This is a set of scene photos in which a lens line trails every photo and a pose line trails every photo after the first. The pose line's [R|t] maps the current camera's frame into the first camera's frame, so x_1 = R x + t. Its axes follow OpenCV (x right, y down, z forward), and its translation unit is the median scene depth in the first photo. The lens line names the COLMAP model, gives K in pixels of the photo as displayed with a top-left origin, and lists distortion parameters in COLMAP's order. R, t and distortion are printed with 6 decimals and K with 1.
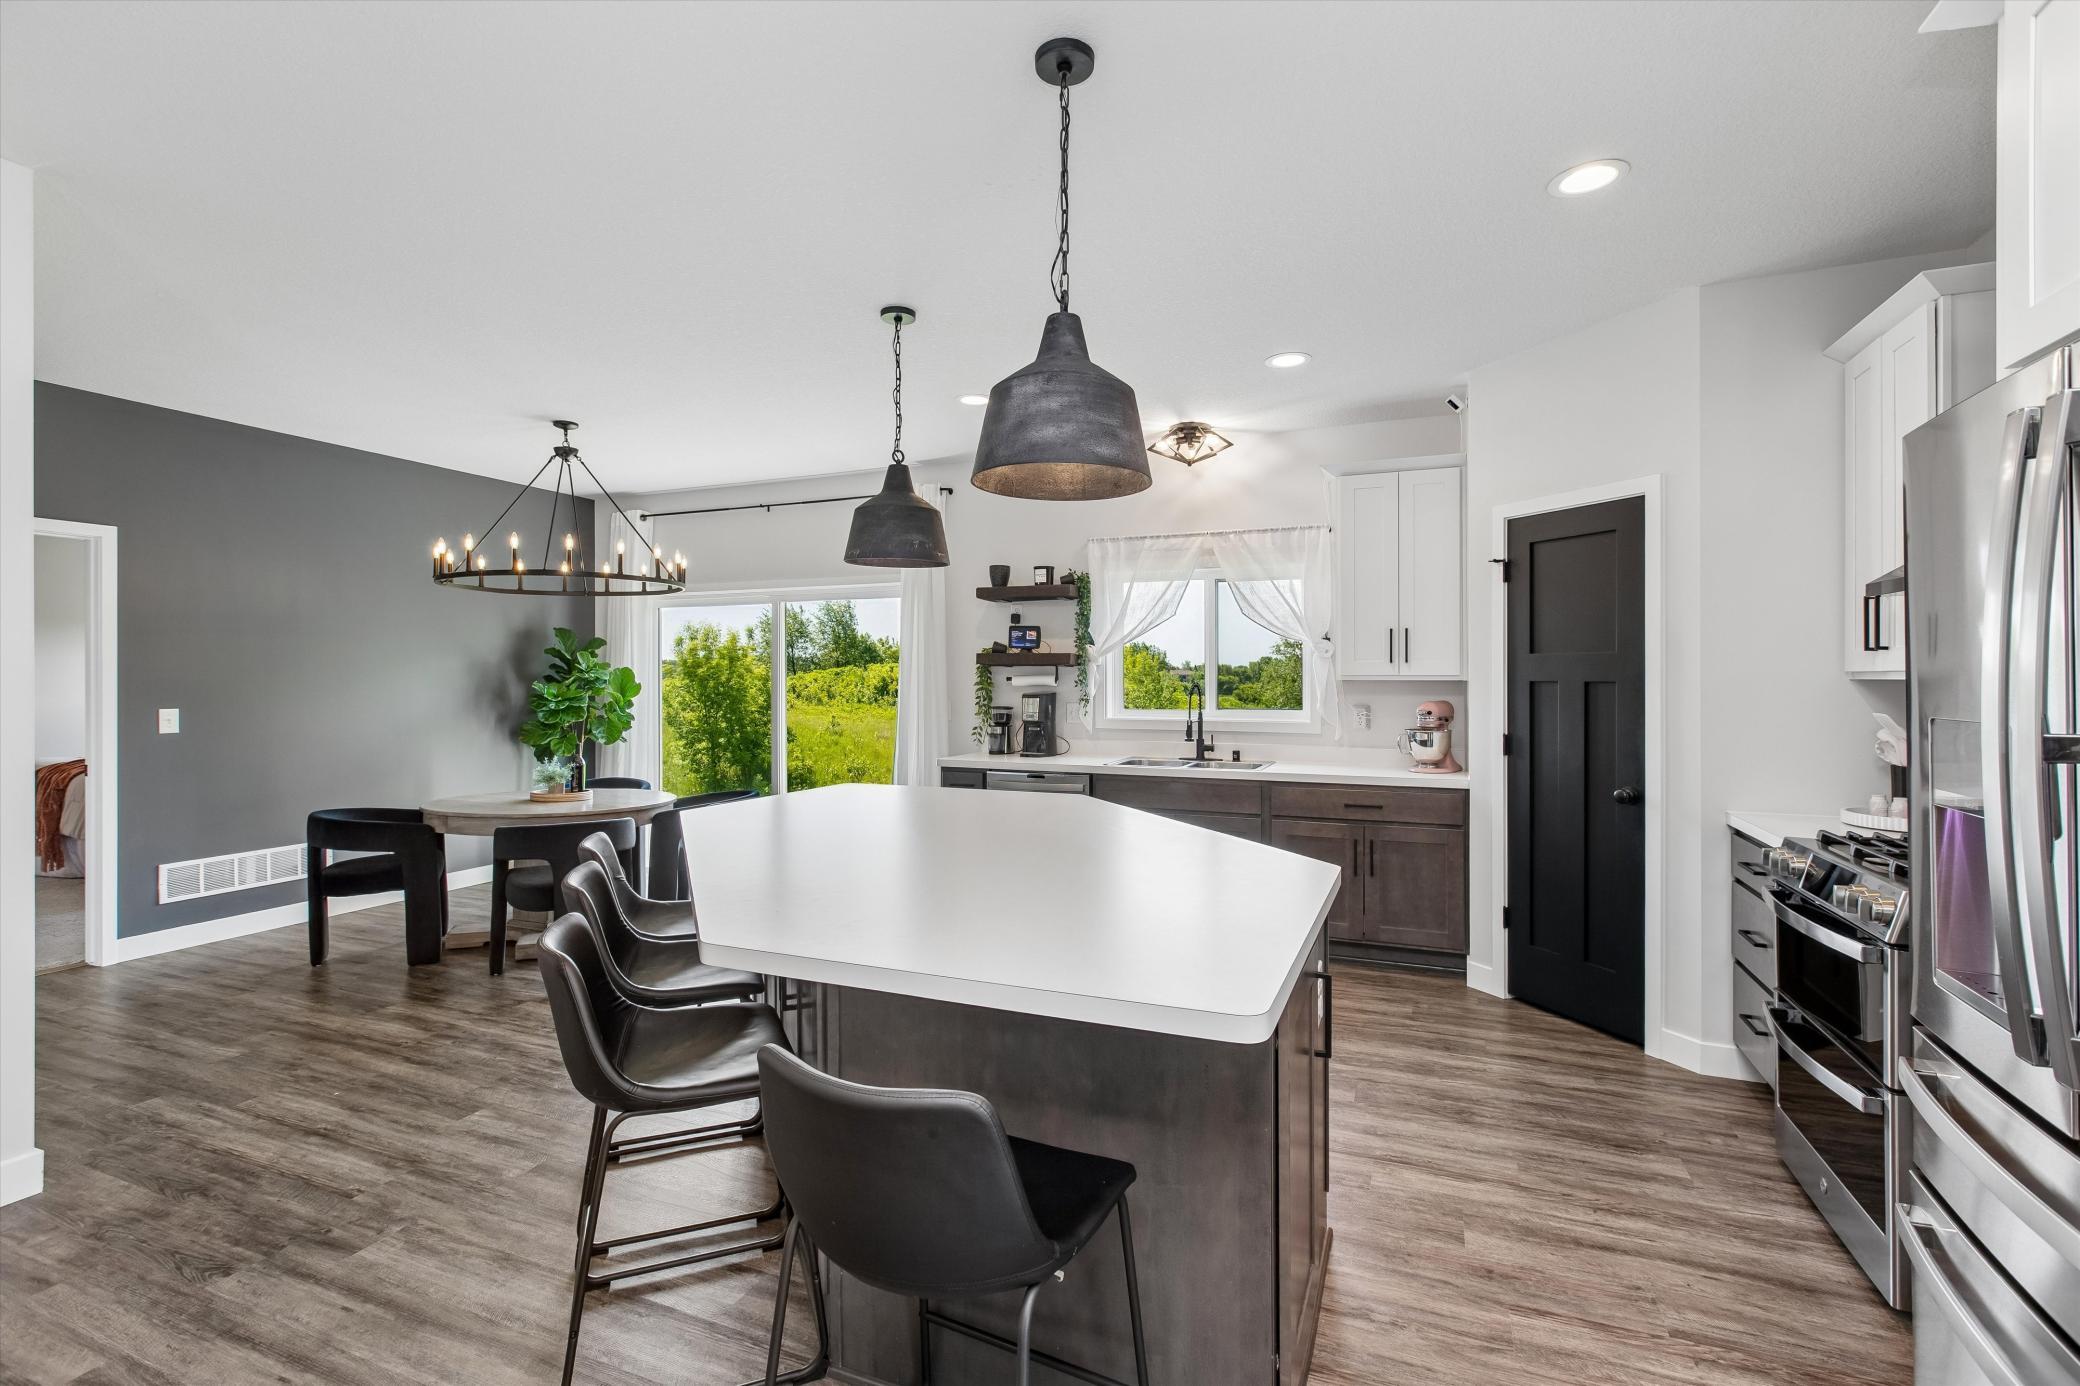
lens RADIAL K [[957.9, 0, 1043.6], [0, 957.9, 682.5], [0, 0, 1]] dist [0.002345, 0.000109]
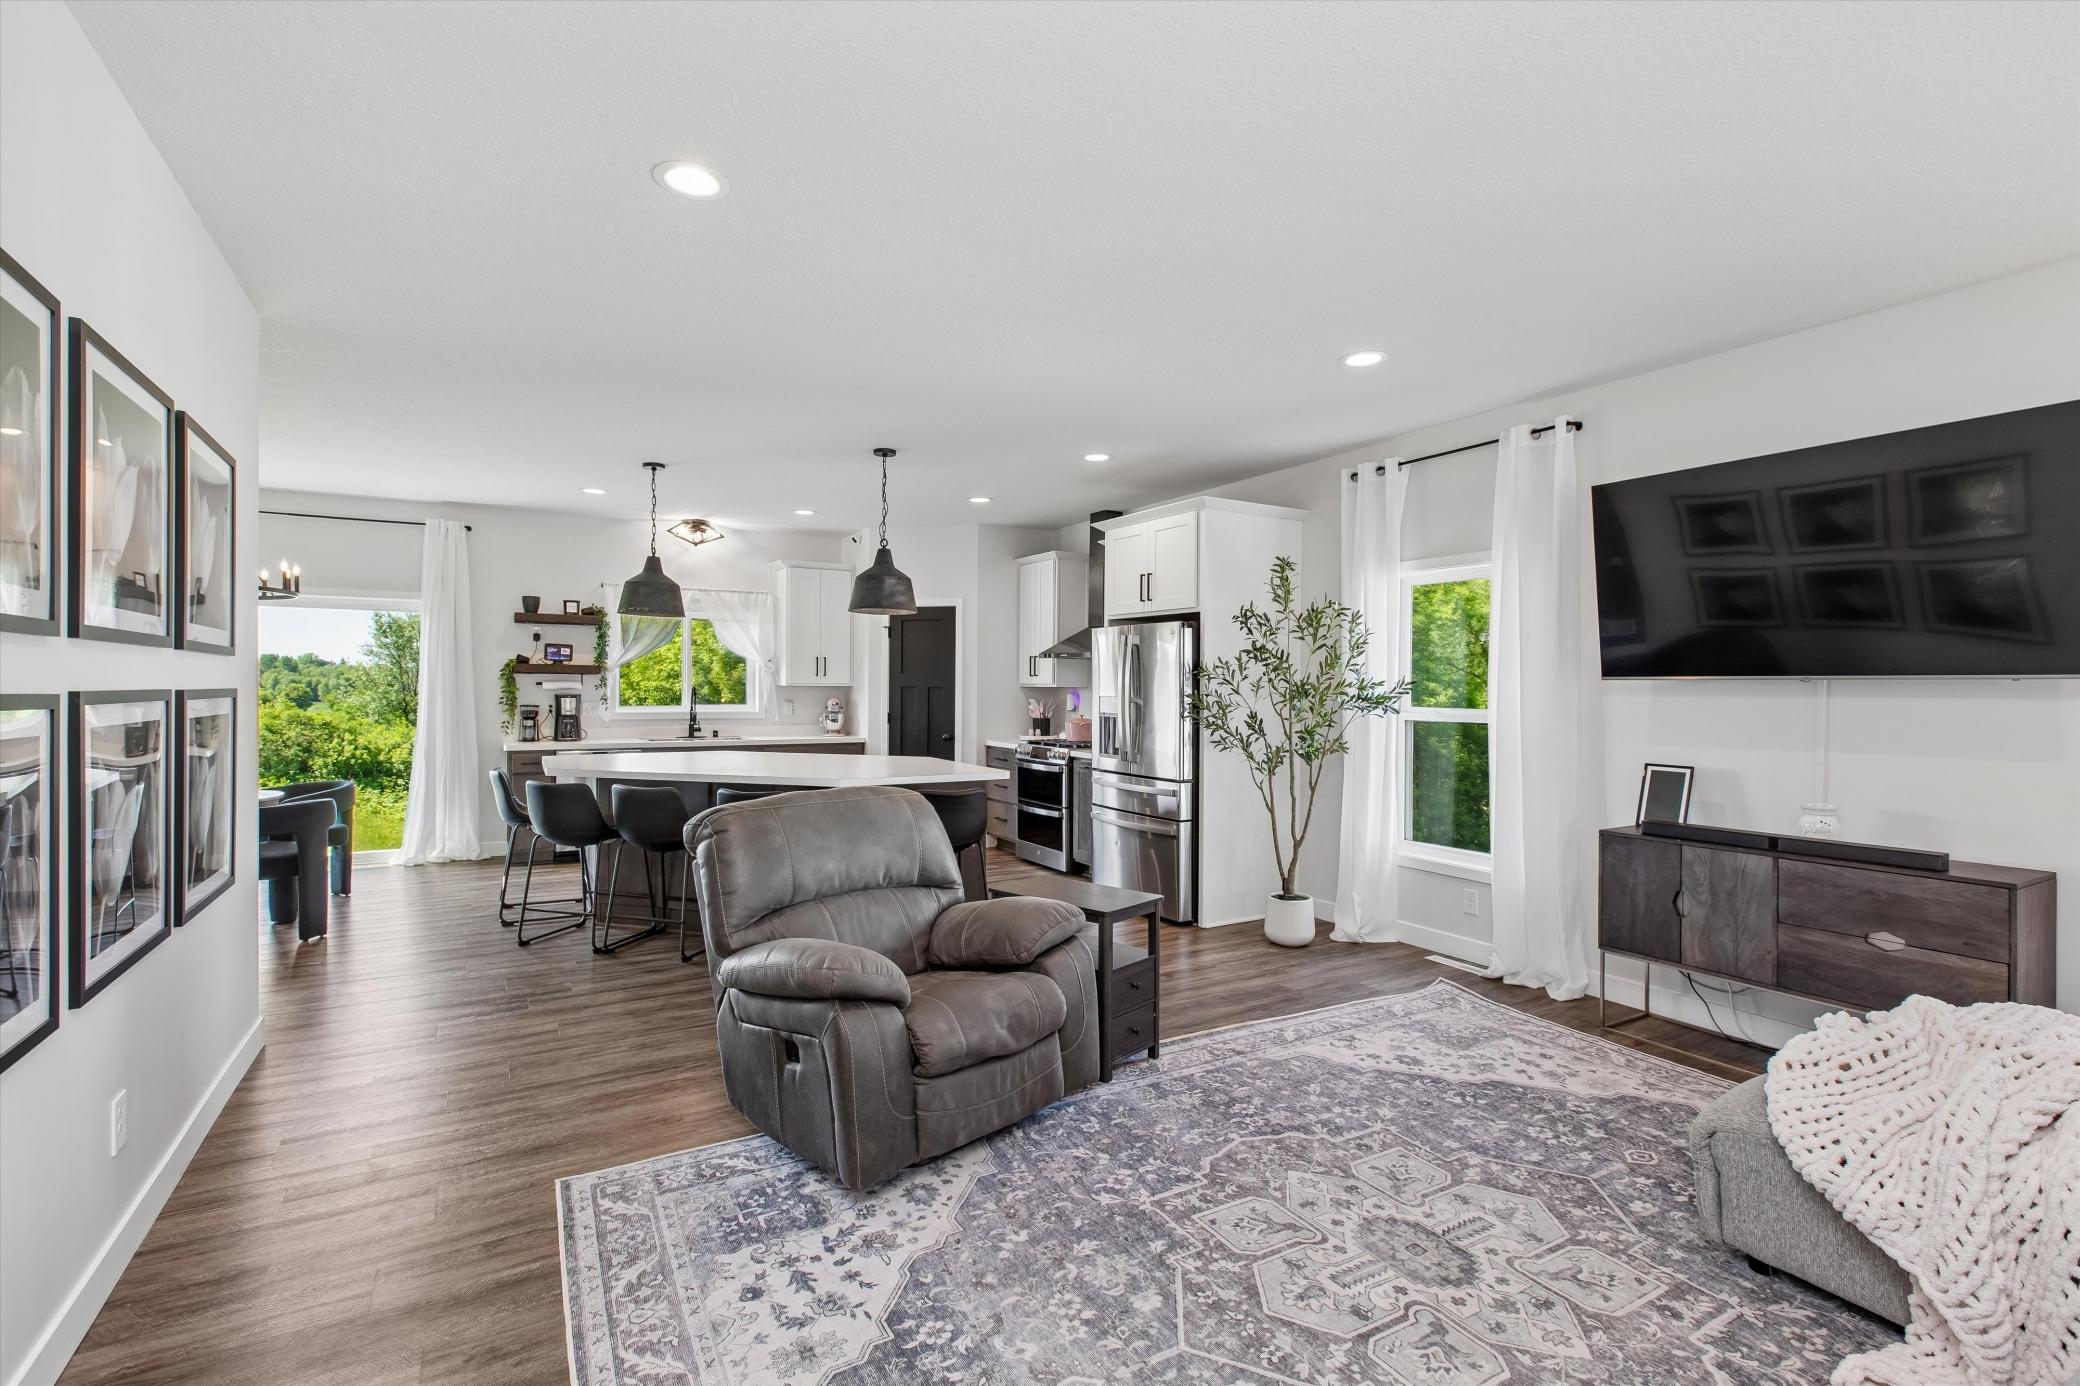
lens RADIAL K [[957.9, 0, 1038.6], [0, 957.9, 689.8], [0, 0, 1]] dist [0.002345, 0.000109]
pose [[0.610240, 0.000838, 0.792216, -0.707131], [-0.003488, 0.999993, 0.001629, 0.000536], [-0.792209, -0.003757, 0.610238, -0.368242]]
